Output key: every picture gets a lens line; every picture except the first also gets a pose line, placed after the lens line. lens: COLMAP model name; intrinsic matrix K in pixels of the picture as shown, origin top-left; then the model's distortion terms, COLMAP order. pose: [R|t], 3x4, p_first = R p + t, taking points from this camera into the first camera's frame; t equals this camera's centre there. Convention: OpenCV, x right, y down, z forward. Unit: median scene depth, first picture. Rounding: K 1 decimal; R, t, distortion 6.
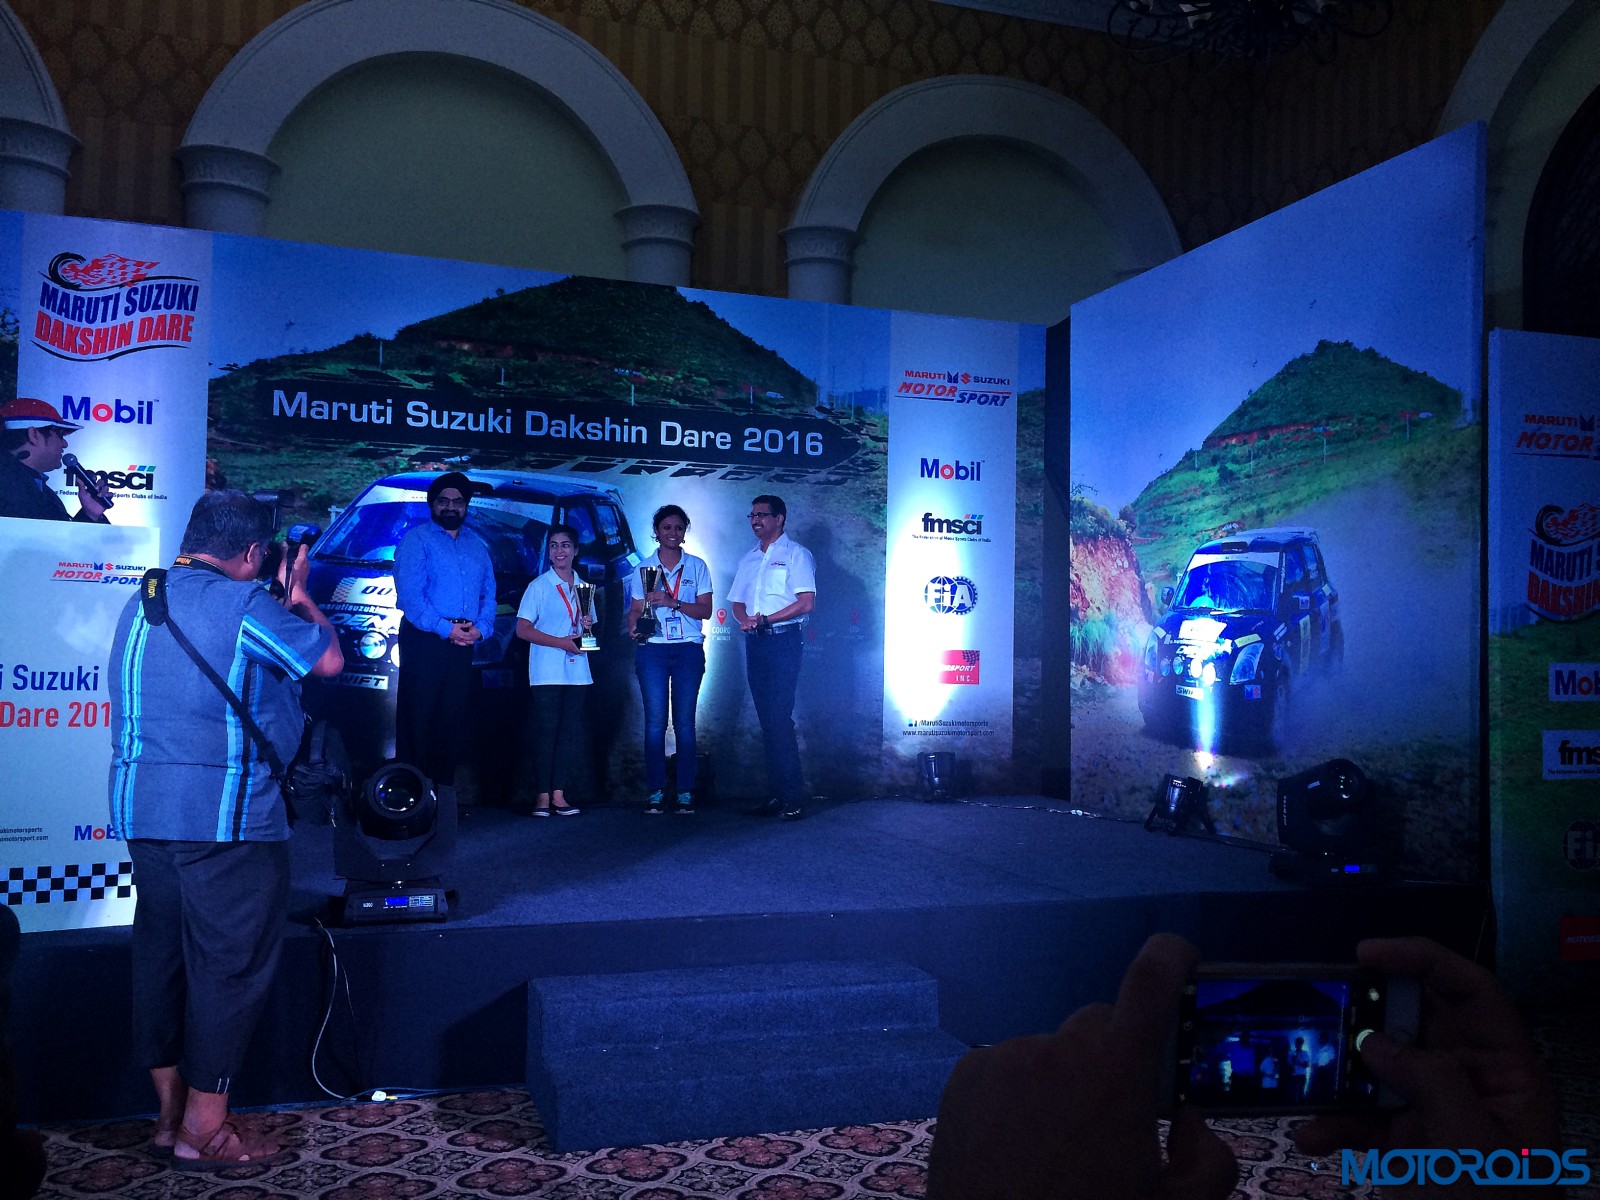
lens RADIAL K [[1365.0, 0, 789.6], [0, 1365.0, 605.6], [0, 0, 1]] dist [0.097175, -0.122991]
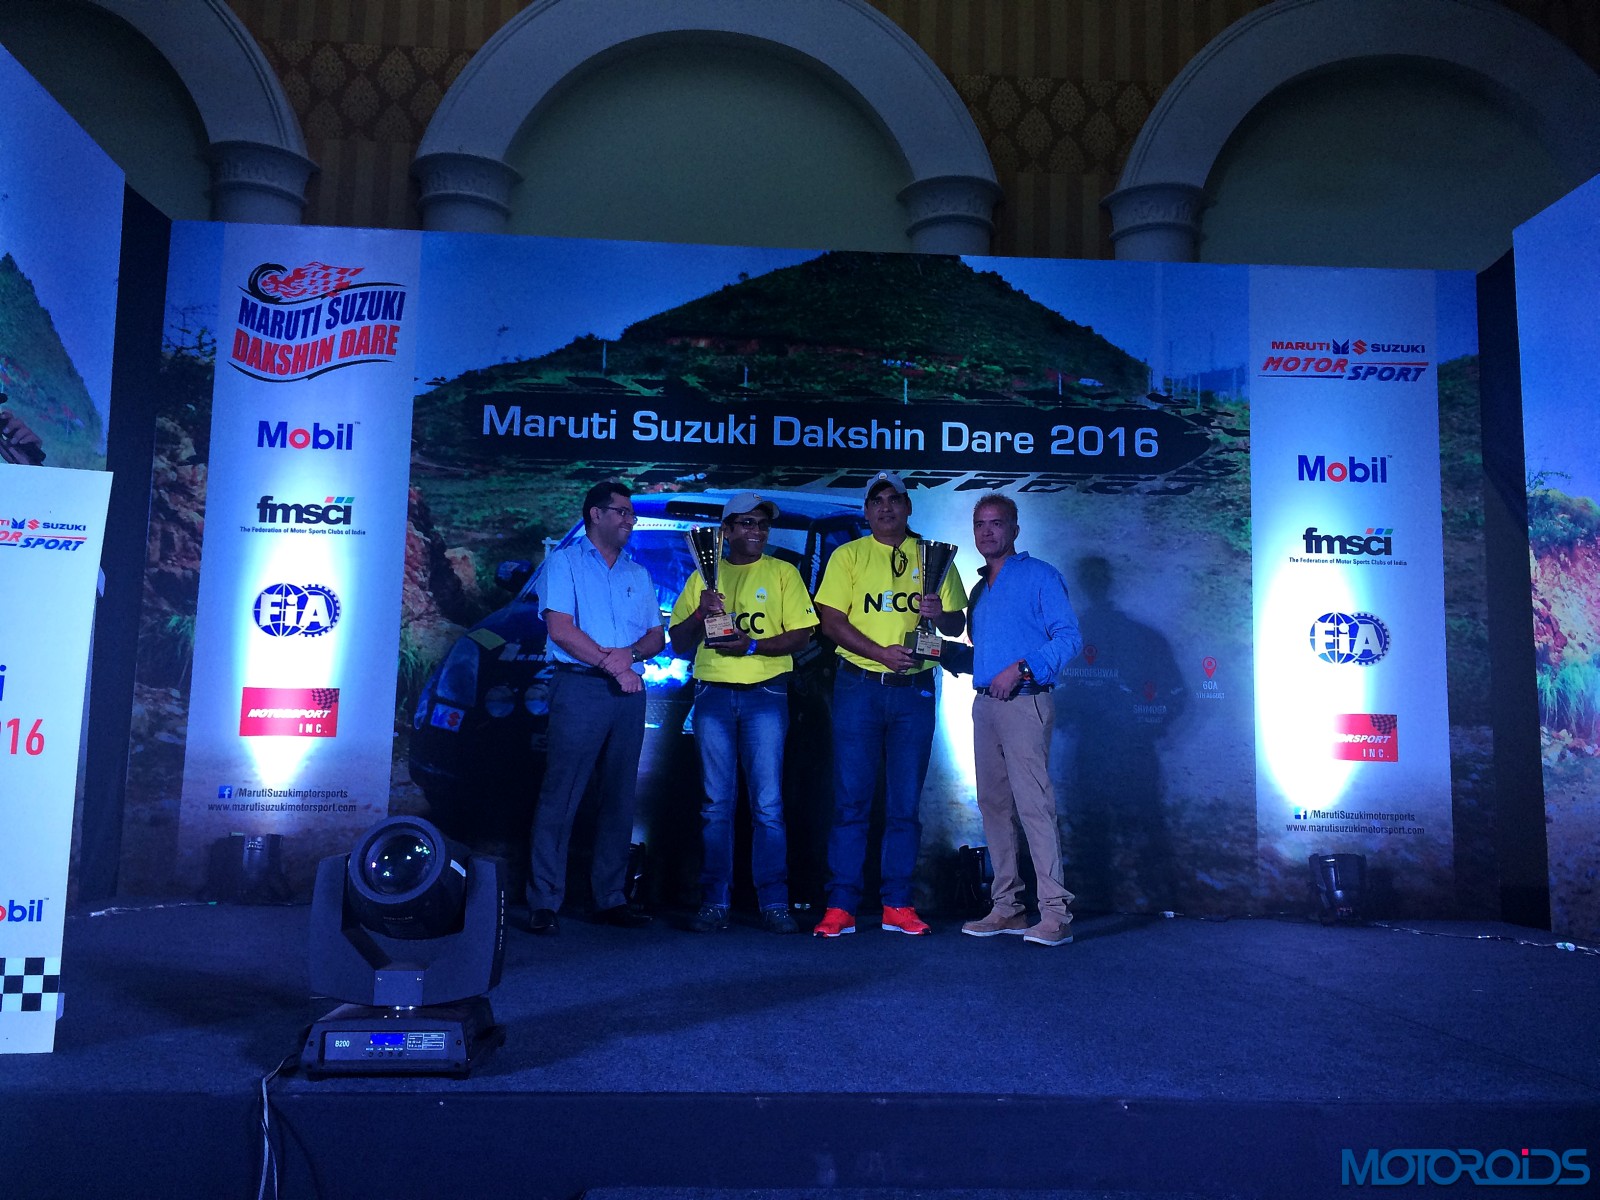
lens RADIAL K [[1365.0, 0, 801.0], [0, 1365.0, 602.7], [0, 0, 1]] dist [0.097175, -0.122991]
pose [[0.963779, -0.030873, -0.264910, 0.034397], [0.007381, 0.995984, -0.089223, 0.040037], [0.266601, 0.084036, 0.960136, 0.231178]]
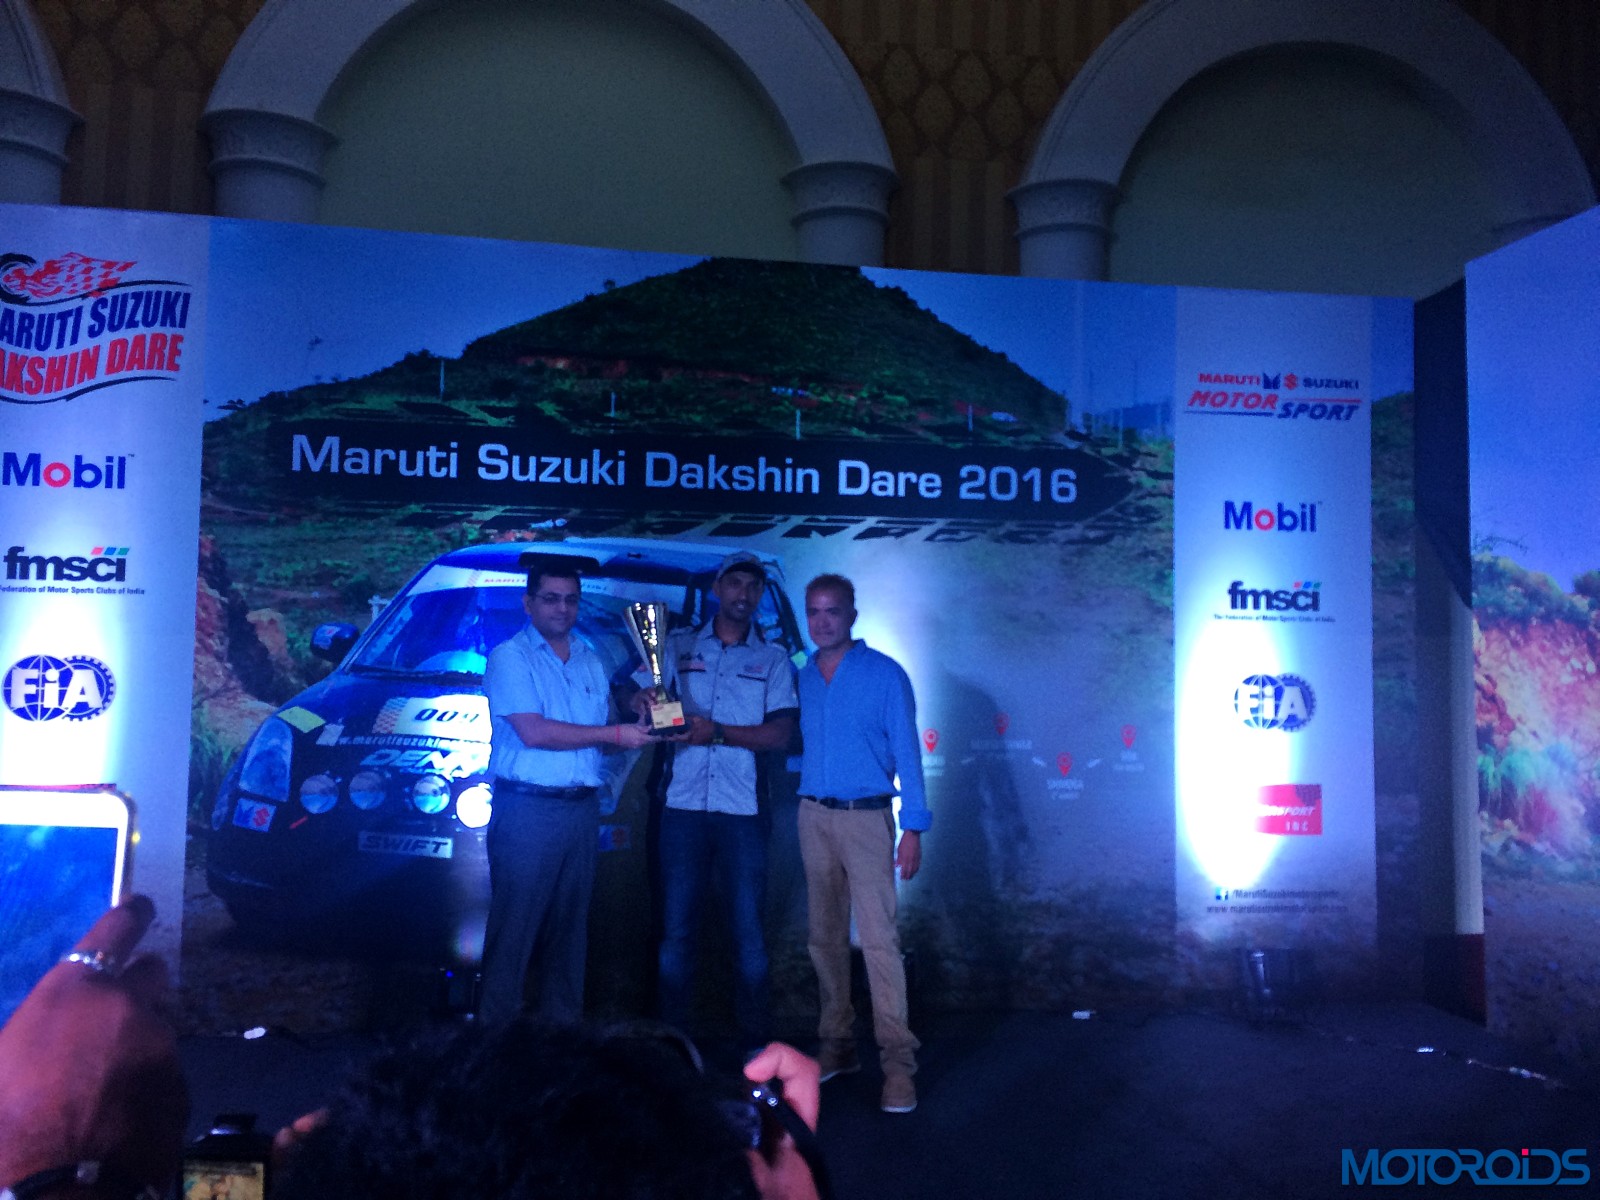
lens RADIAL K [[1365.0, 0, 795.5], [0, 1365.0, 604.4], [0, 0, 1]] dist [0.097175, -0.122991]
pose [[0.988517, -0.014818, -0.150384, -0.013110], [0.011423, 0.999661, -0.023410, -0.046566], [0.150680, 0.021423, 0.988350, 0.320000]]
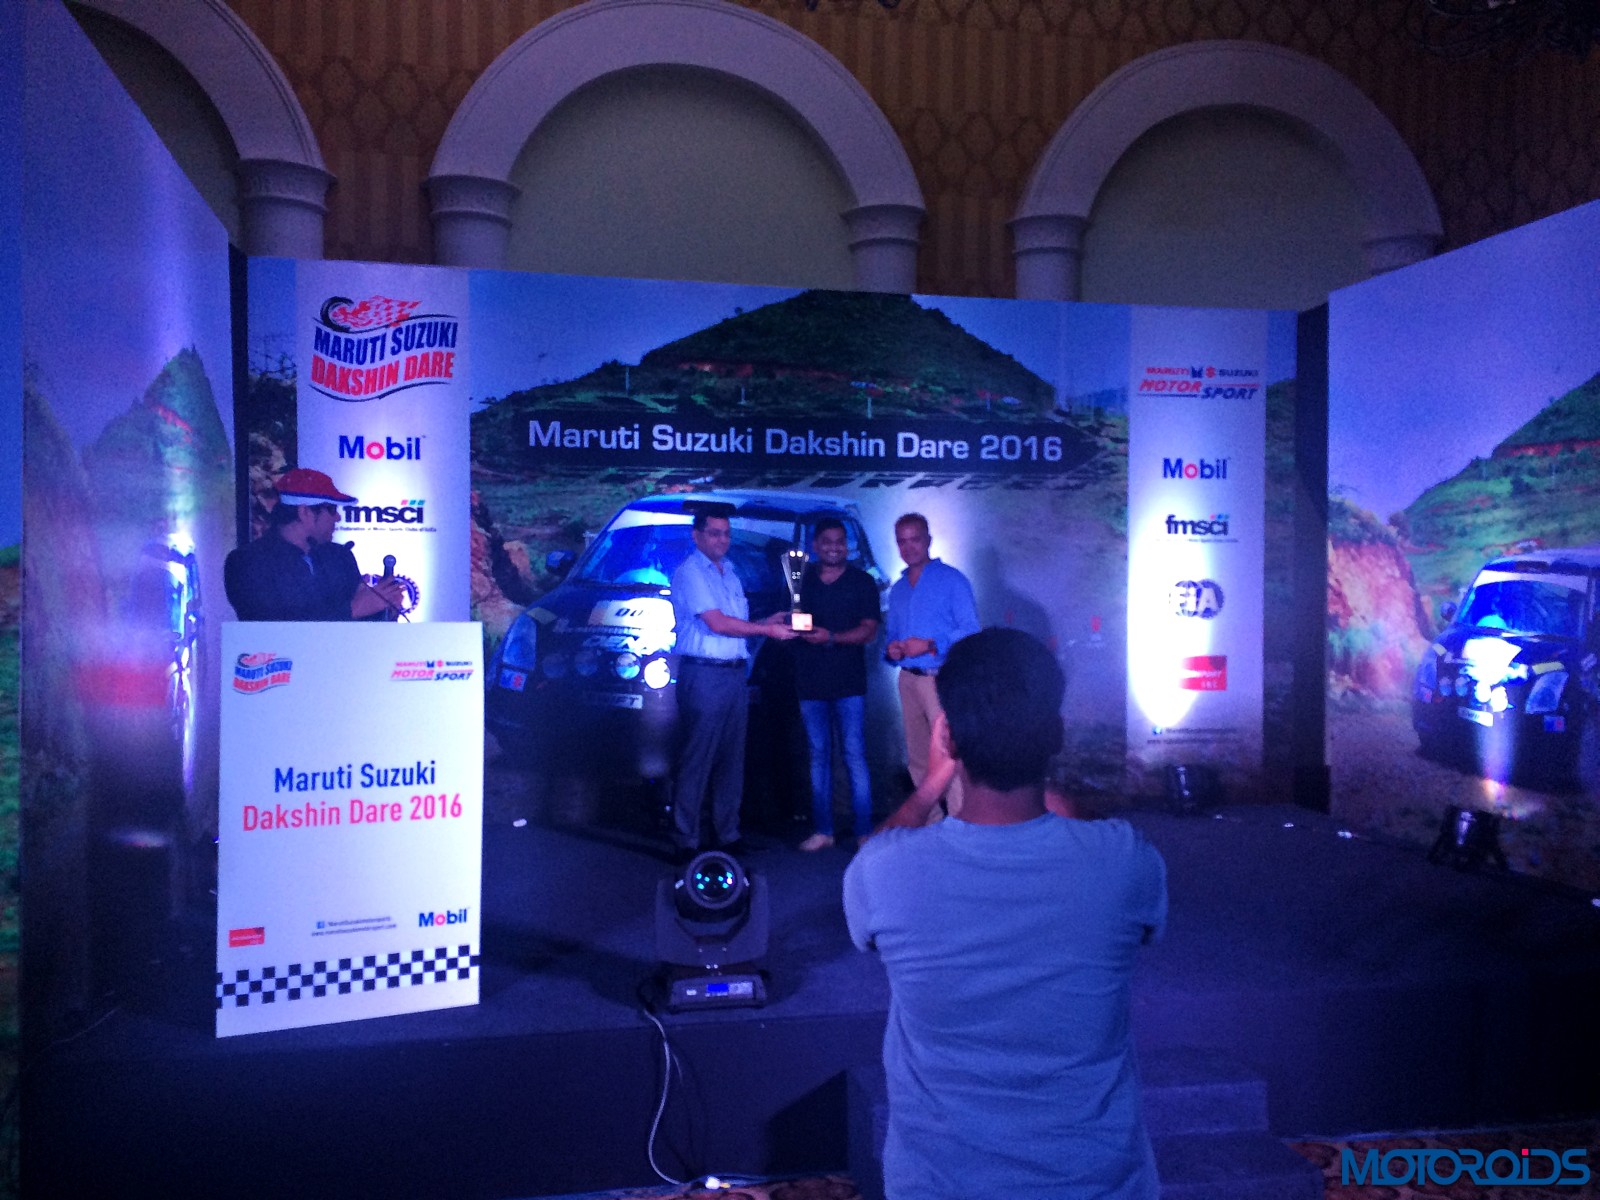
lens RADIAL K [[1365.0, 0, 793.1], [0, 1365.0, 590.3], [0, 0, 1]] dist [0.097175, -0.122991]
pose [[0.993173, -0.012421, -0.115989, -0.056826], [0.017698, 0.998849, 0.044573, -0.067255], [0.115302, -0.046321, 0.992250, 0.002261]]
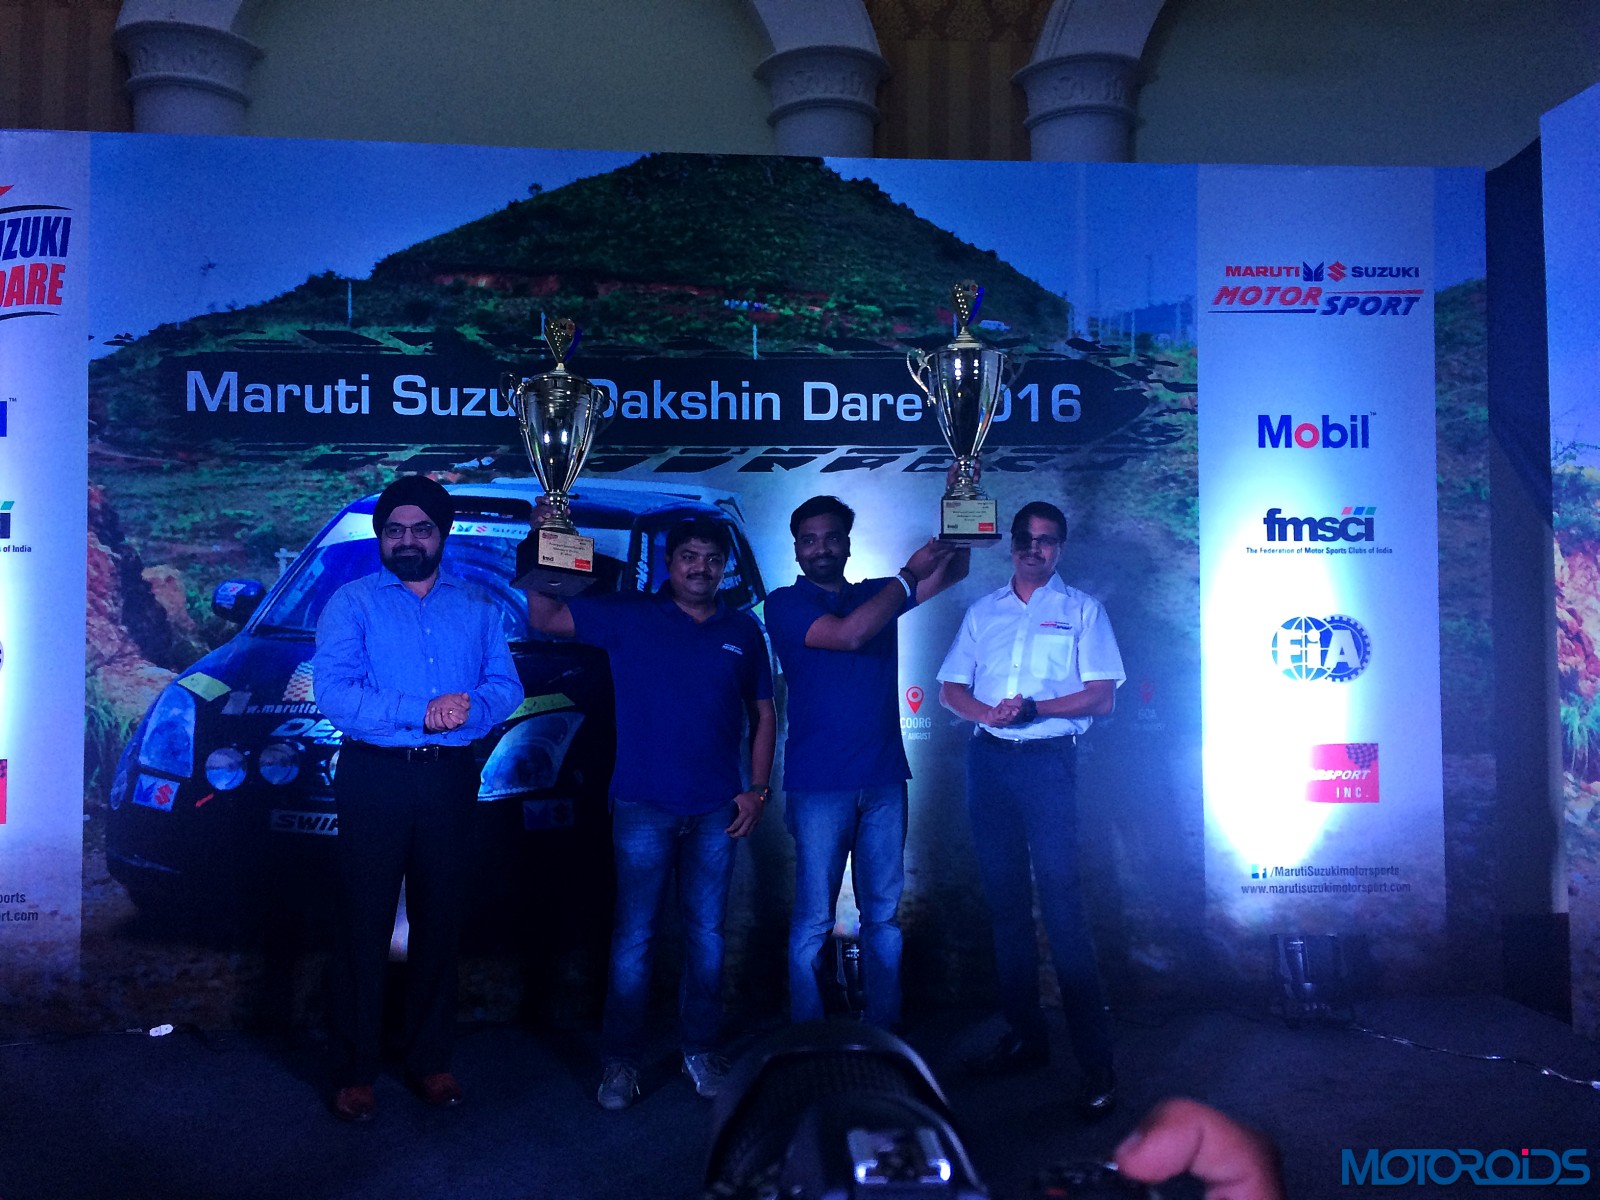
lens RADIAL K [[1365.0, 0, 801.2], [0, 1365.0, 600.8], [0, 0, 1]] dist [0.097175, -0.122991]
pose [[0.972474, -0.032234, -0.230770, 0.042892], [0.033639, 0.999432, 0.002157, -0.039501], [0.230570, -0.009861, 0.973006, 0.414317]]
